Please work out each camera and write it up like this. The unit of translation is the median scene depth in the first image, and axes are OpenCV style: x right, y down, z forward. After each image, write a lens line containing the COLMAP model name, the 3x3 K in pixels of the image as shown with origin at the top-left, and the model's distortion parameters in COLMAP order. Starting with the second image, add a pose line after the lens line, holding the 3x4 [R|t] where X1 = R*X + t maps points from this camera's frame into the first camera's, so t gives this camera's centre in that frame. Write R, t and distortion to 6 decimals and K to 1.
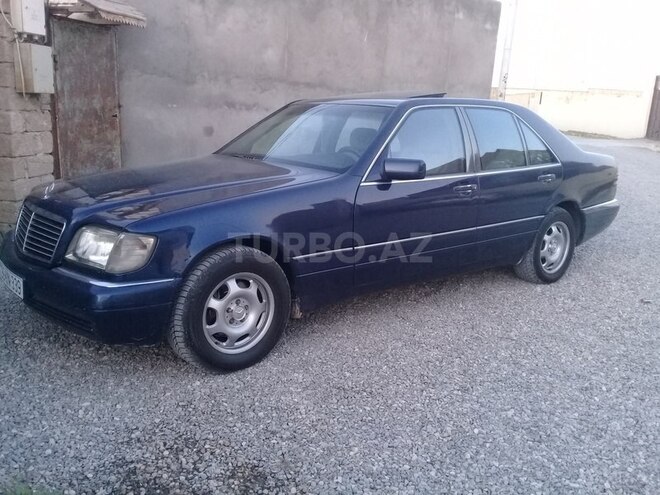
lens RADIAL K [[609.3, 0, 333.4], [0, 609.3, 248.6], [0, 0, 1]] dist [0.101868, -0.197541]
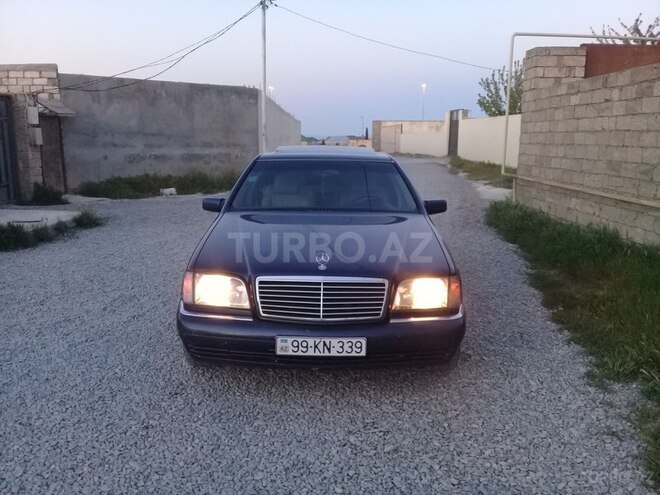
lens RADIAL K [[612.1, 0, 330.0], [0, 612.1, 247.5], [0, 0, 1]] dist [0.104196, -0.215276]
pose [[0.992140, -0.064487, 0.107233, 0.352439], [0.070247, 0.996234, -0.050833, 0.313039], [-0.103551, 0.057966, 0.992934, -1.329142]]
